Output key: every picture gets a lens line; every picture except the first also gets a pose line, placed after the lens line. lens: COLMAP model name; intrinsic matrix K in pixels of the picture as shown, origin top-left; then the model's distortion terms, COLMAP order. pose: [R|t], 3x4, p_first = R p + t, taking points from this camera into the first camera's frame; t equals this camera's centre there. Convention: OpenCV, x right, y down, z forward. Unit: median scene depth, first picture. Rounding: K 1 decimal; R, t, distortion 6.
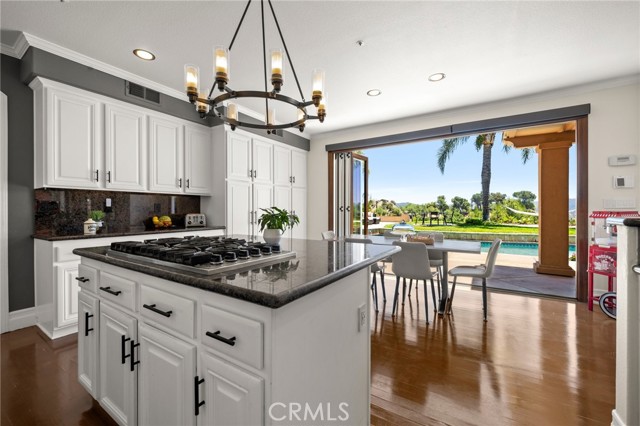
lens RADIAL K [[262.9, 0, 313.7], [0, 262.9, 212.3], [0, 0, 1]] dist [-0.002750, -0.000563]
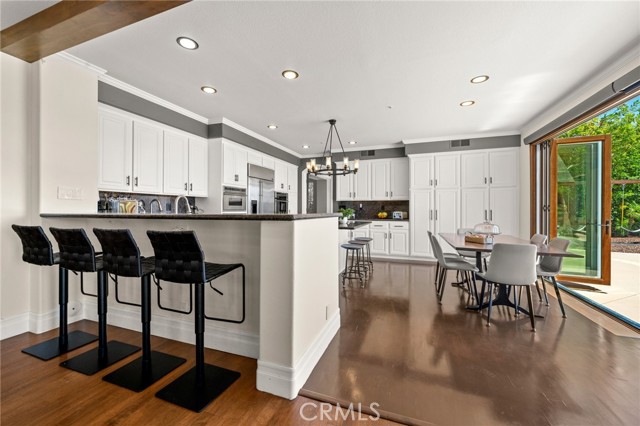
lens RADIAL K [[258.2, 0, 317.1], [0, 258.2, 209.9], [0, 0, 1]] dist [-0.000389, -0.000063]
pose [[0.228339, 0.006953, -0.973557, 1.085730], [-0.002439, 0.999975, 0.006570, -0.013656], [0.973579, 0.000875, 0.228350, 0.121060]]
